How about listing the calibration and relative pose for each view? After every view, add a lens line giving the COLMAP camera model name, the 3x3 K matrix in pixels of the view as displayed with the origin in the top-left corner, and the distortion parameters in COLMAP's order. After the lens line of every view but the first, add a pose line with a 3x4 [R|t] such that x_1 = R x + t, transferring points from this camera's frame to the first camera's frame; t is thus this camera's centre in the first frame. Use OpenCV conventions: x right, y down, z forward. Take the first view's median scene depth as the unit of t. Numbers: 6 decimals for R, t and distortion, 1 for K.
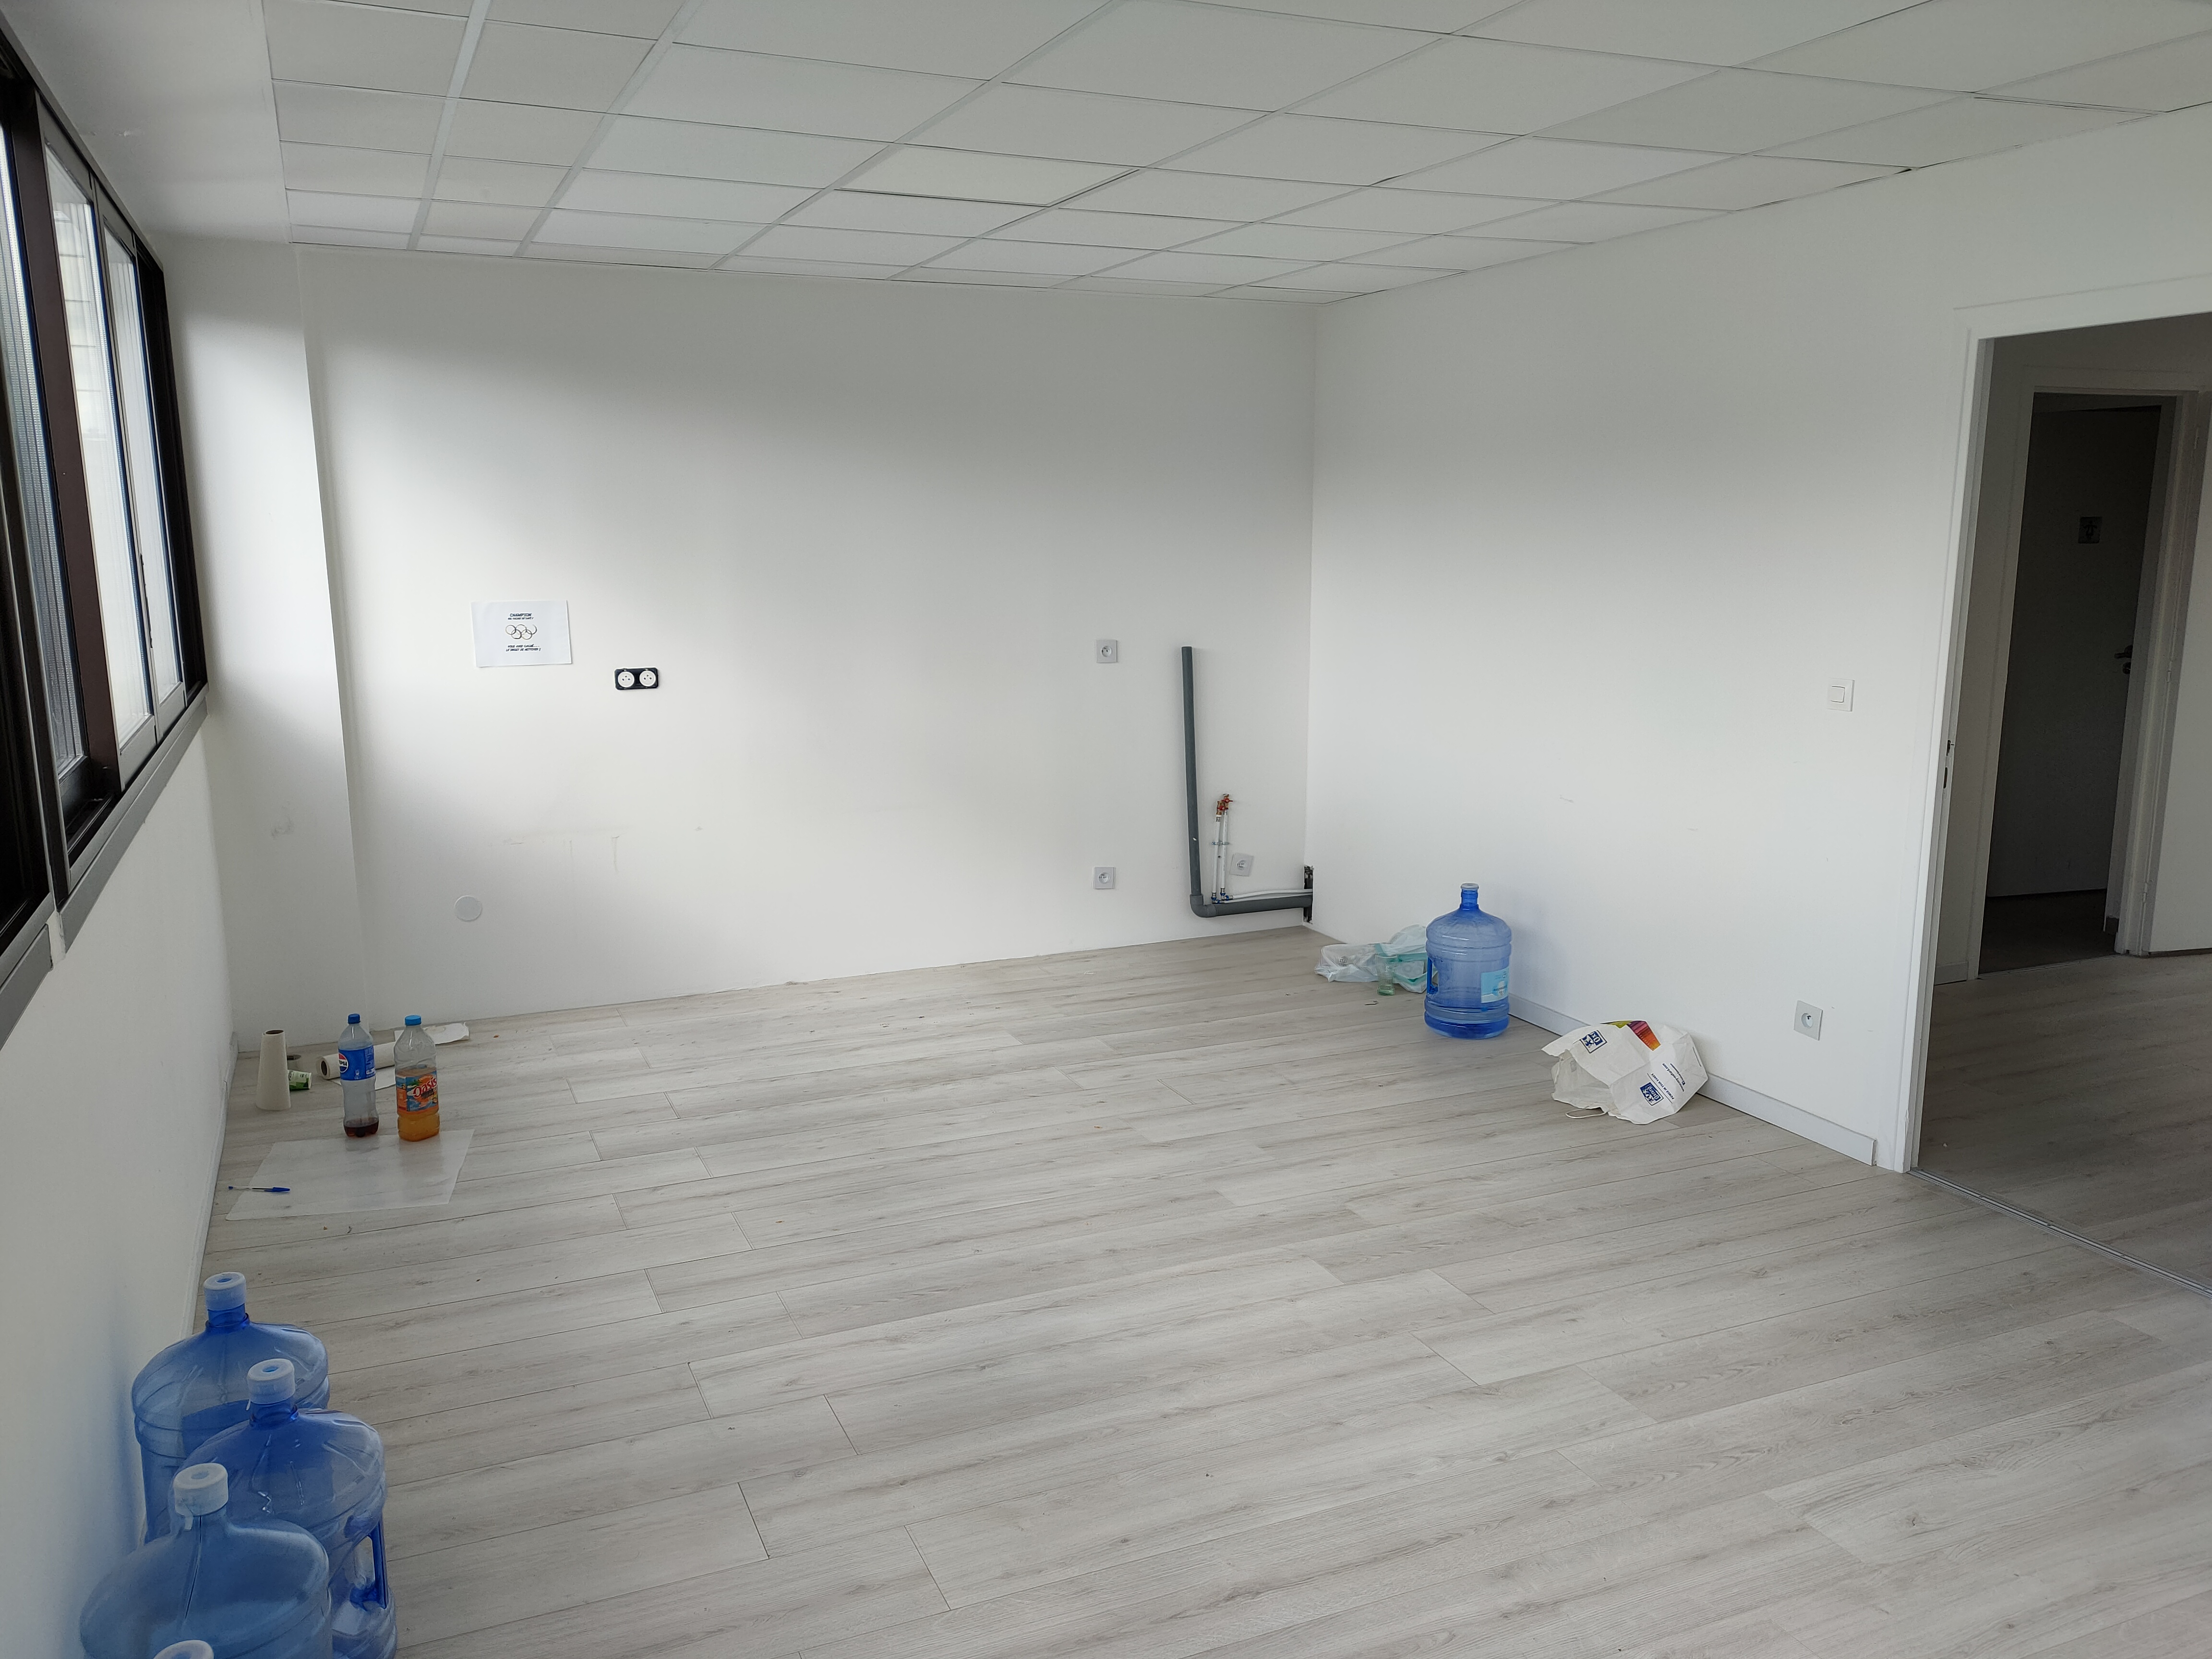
lens RADIAL K [[1680.5, 0, 1103.2], [0, 1680.5, 831.7], [0, 0, 1]] dist [0.002267, -0.011608]
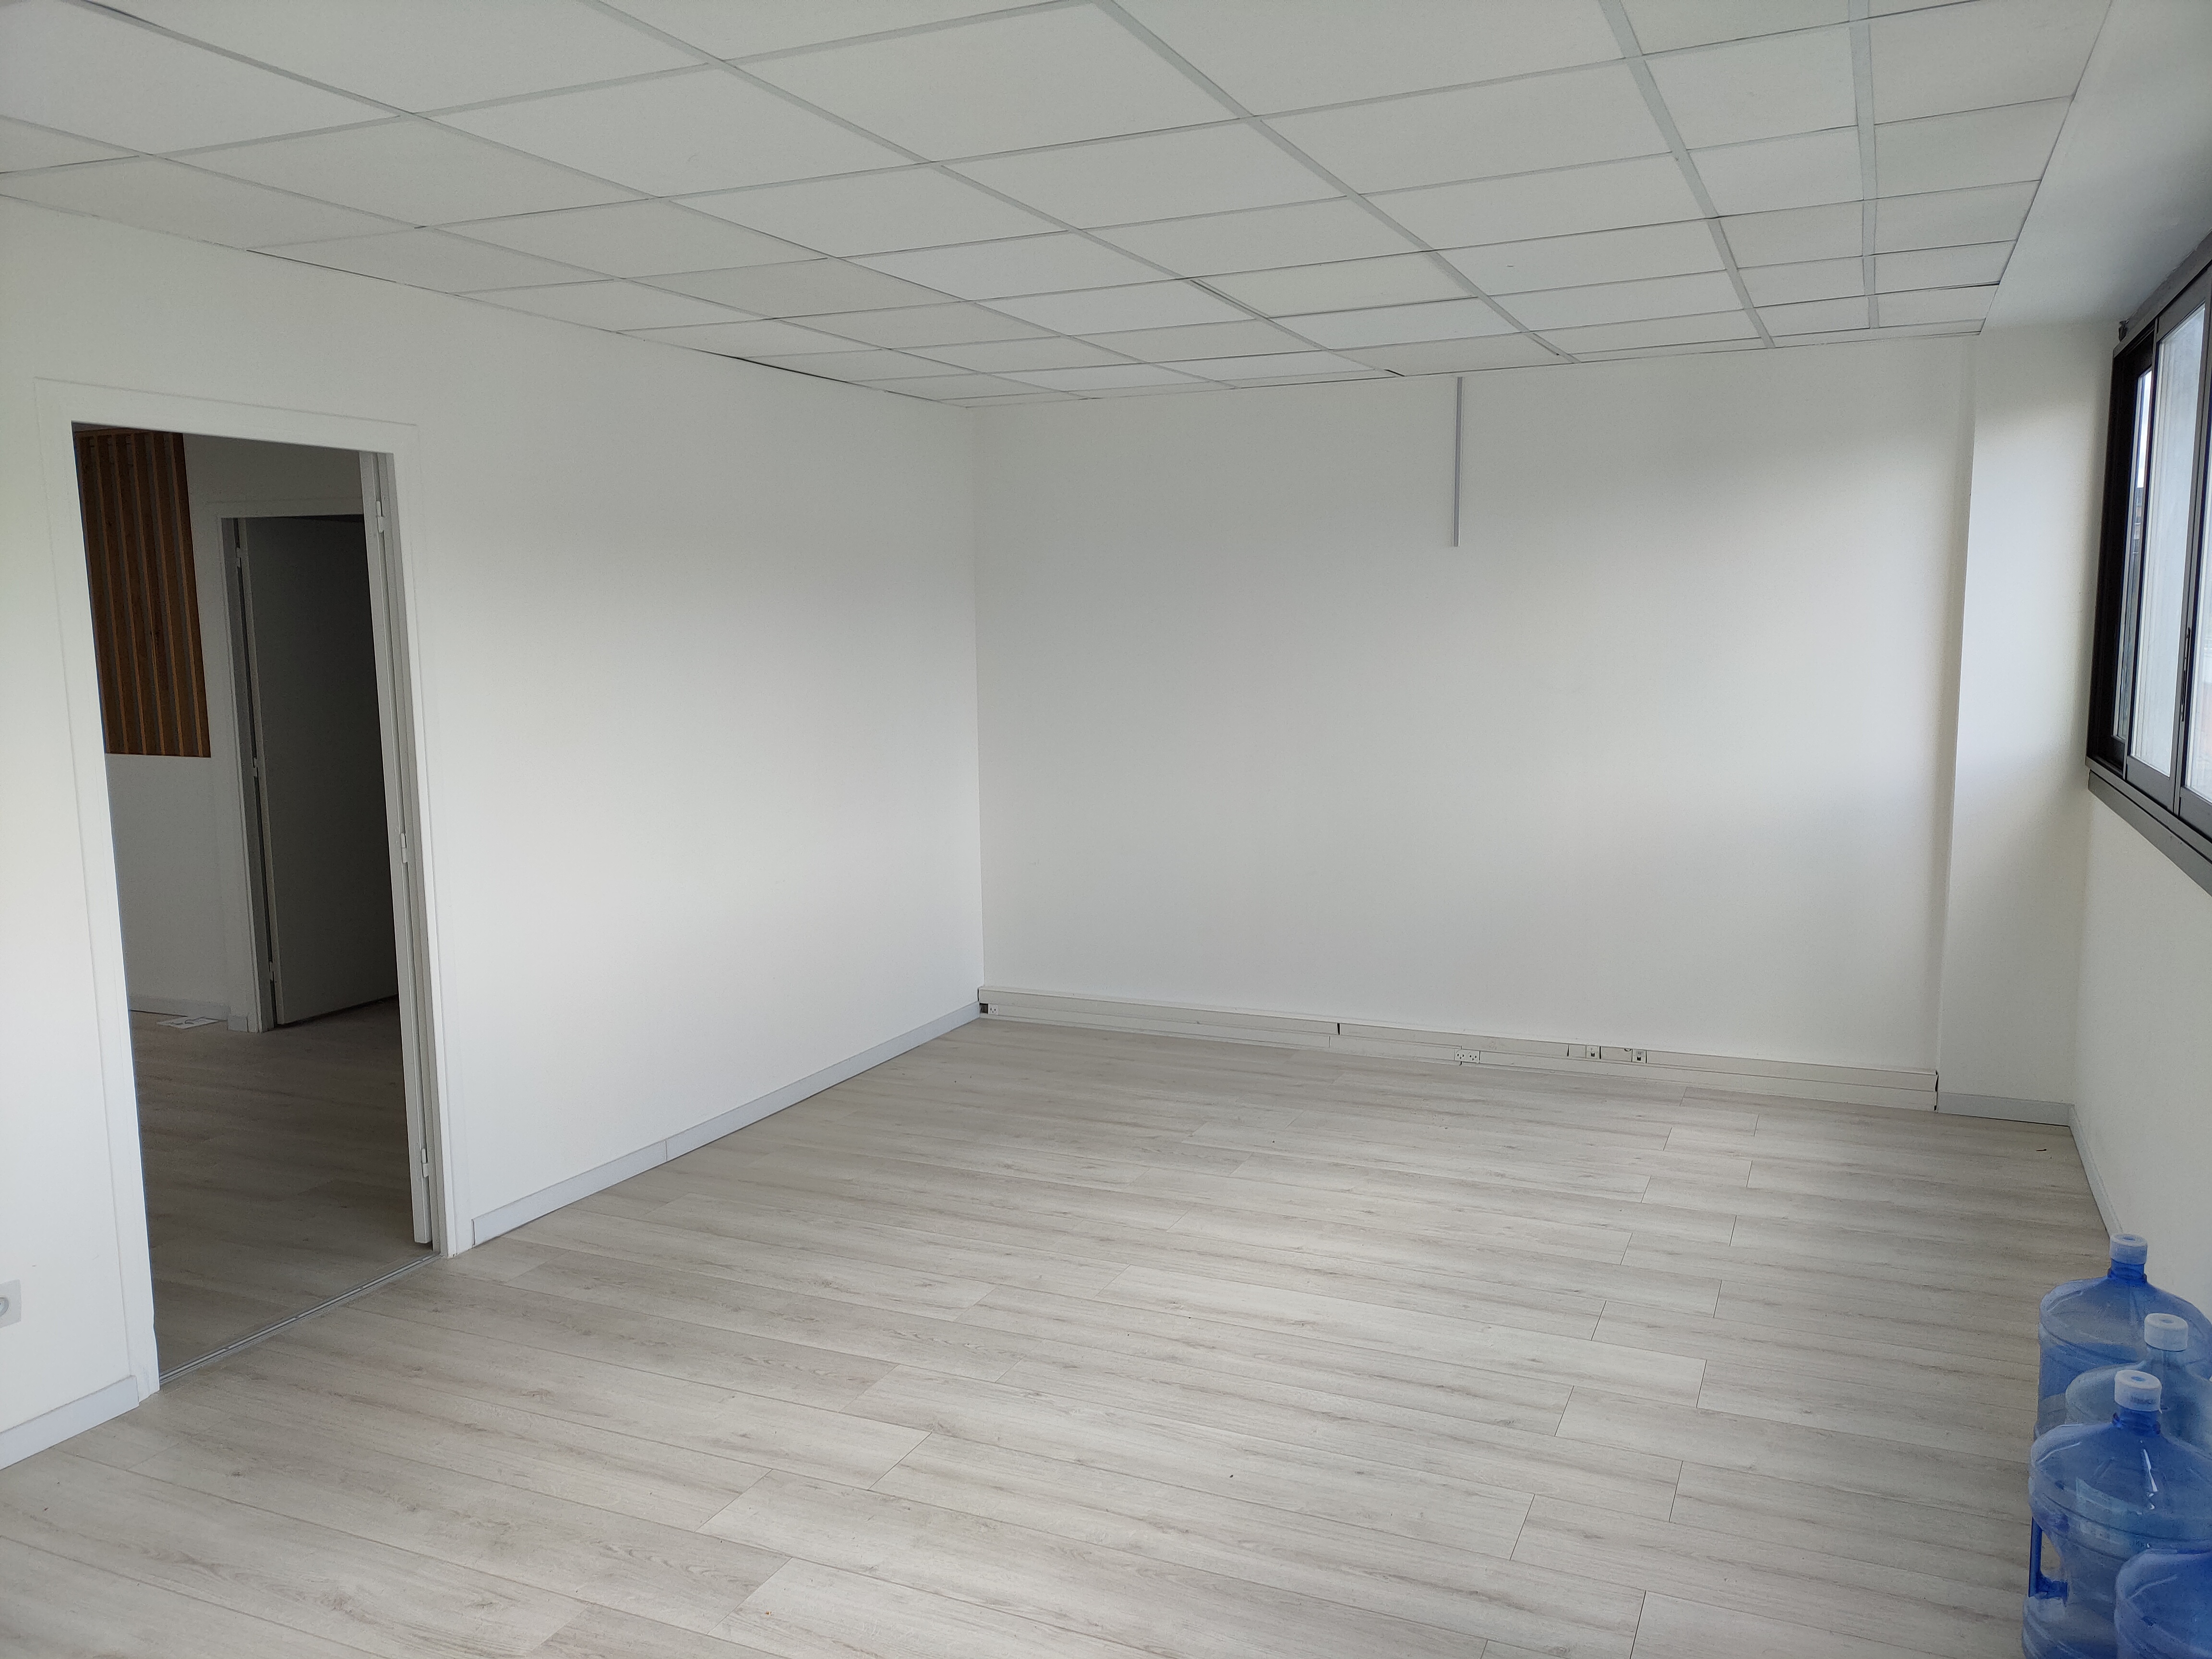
lens RADIAL K [[1680.5, 0, 1104.3], [0, 1680.5, 833.1], [0, 0, 1]] dist [0.002267, -0.011608]
pose [[-0.667346, -0.085452, 0.739829, -0.588780], [0.151994, 0.956860, 0.247622, -0.268246], [-0.729073, 0.277699, -0.625568, 1.479471]]
